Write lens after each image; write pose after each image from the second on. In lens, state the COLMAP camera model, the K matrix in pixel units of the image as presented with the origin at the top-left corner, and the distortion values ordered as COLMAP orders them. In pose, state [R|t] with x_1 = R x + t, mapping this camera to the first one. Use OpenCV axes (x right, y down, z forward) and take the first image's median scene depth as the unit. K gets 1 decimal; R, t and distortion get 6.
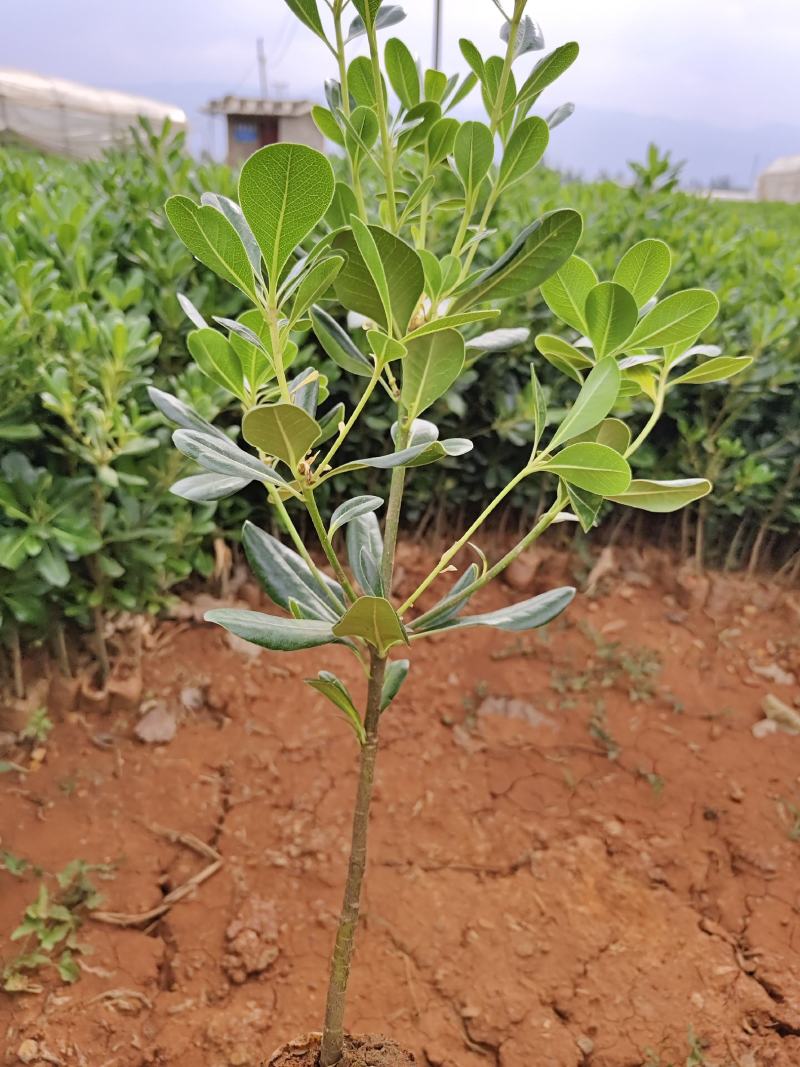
lens RADIAL K [[750.9, 0, 407.4], [0, 750.9, 535.7], [0, 0, 1]] dist [-0.002317, 0.011345]
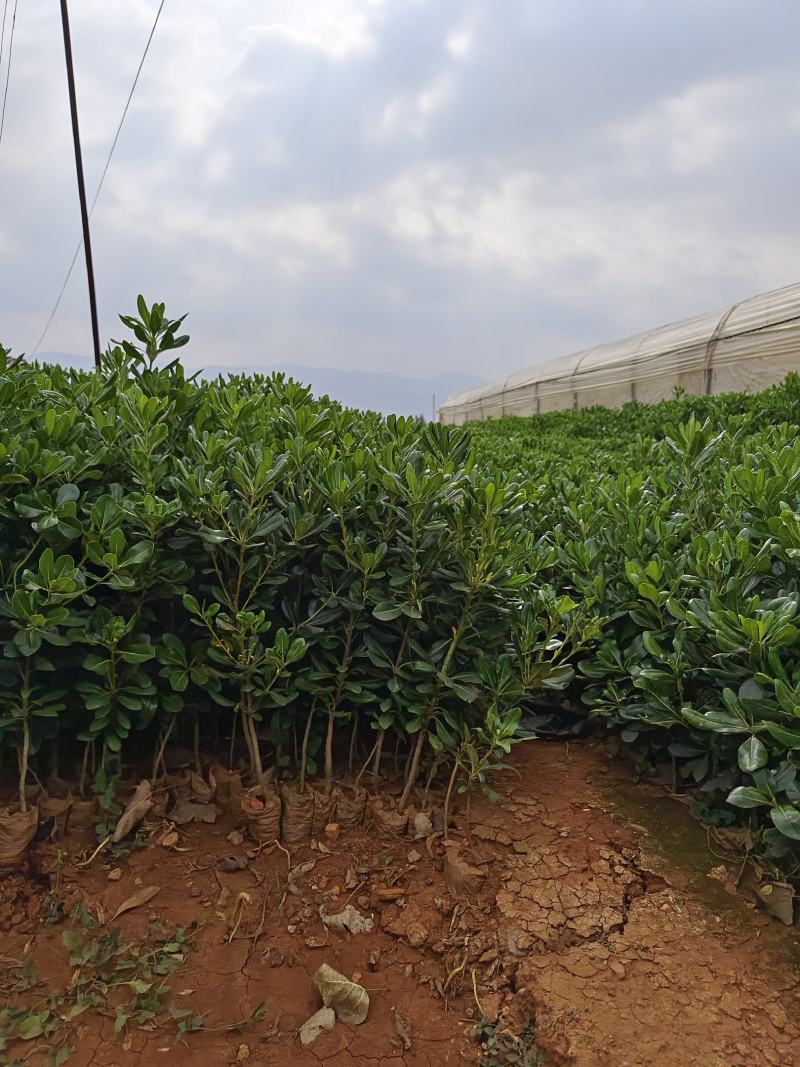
lens RADIAL K [[732.4, 0, 401.0], [0, 732.4, 534.3], [0, 0, 1]] dist [0.022674, -0.022497]
pose [[0.946856, -0.101410, 0.305253, 0.354238], [0.185976, 0.946896, -0.262300, 0.027402], [-0.262443, 0.305131, 0.915434, 0.230640]]
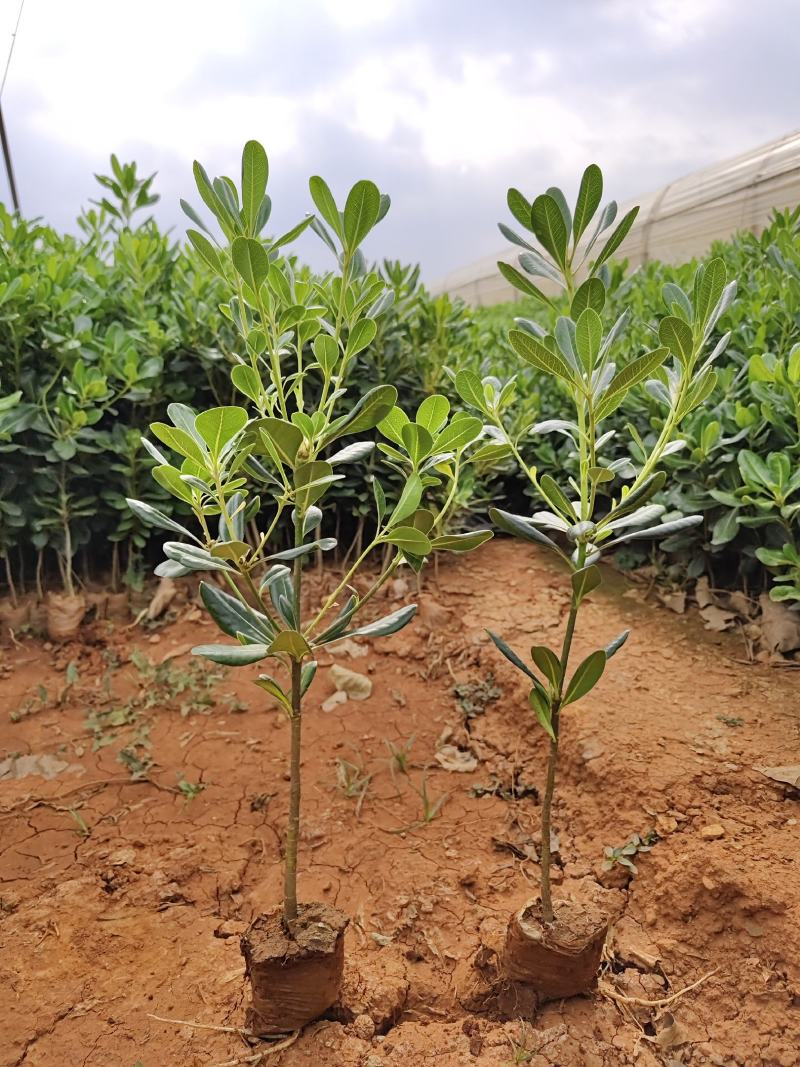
lens RADIAL K [[748.5, 0, 394.7], [0, 748.5, 542.4], [0, 0, 1]] dist [-0.018051, 0.028877]
pose [[0.917459, -0.201162, 0.343225, 0.250499], [0.261594, 0.955042, -0.139510, 0.198490], [-0.299730, 0.217780, 0.928835, 0.110391]]
